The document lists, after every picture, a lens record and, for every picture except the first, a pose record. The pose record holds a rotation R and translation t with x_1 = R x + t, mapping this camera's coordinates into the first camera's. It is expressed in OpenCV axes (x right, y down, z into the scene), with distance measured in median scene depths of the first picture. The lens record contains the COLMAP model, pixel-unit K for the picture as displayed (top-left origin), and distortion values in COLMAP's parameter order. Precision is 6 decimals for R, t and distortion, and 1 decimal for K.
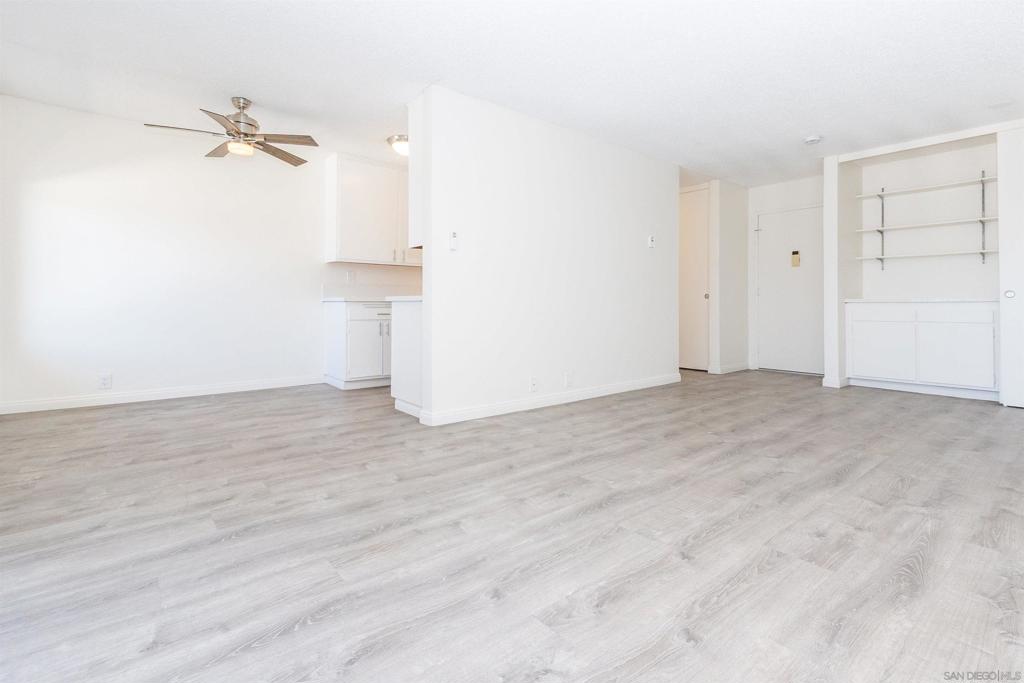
lens RADIAL K [[469.4, 0, 512.3], [0, 469.4, 309.0], [0, 0, 1]] dist [0.003820, -0.000167]
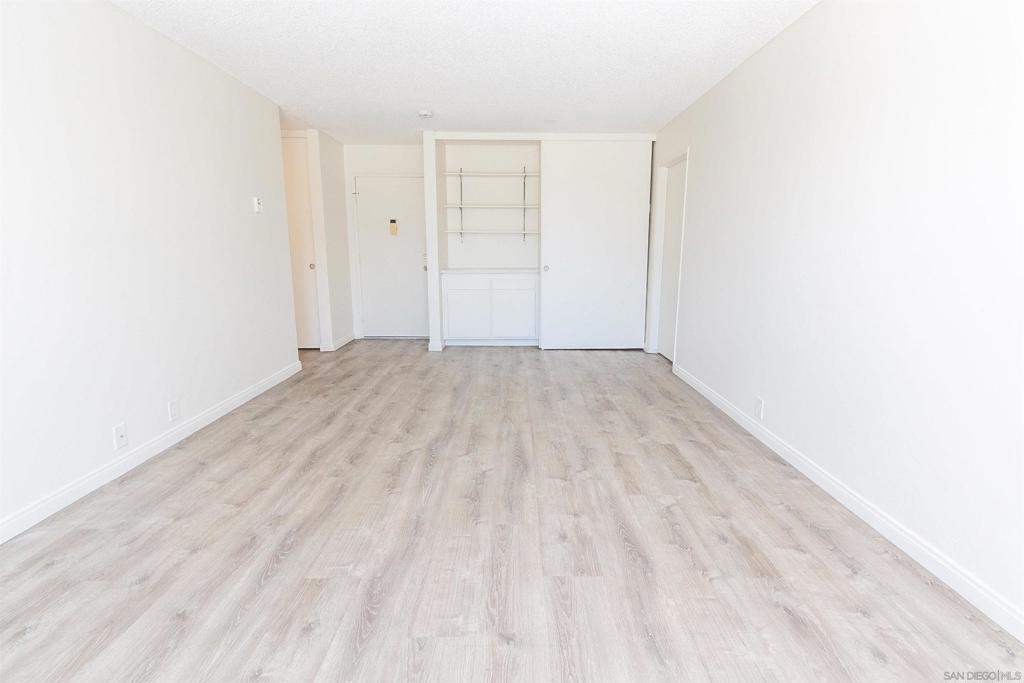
lens RADIAL K [[483.9, 0, 512.0], [0, 483.9, 341.5], [0, 0, 1]] dist [0.000834, -0.000930]
pose [[0.629270, -0.145659, 0.763415, -0.136421], [0.004525, 0.982950, 0.183816, -0.110922], [-0.777174, -0.112215, 0.619200, 0.258203]]
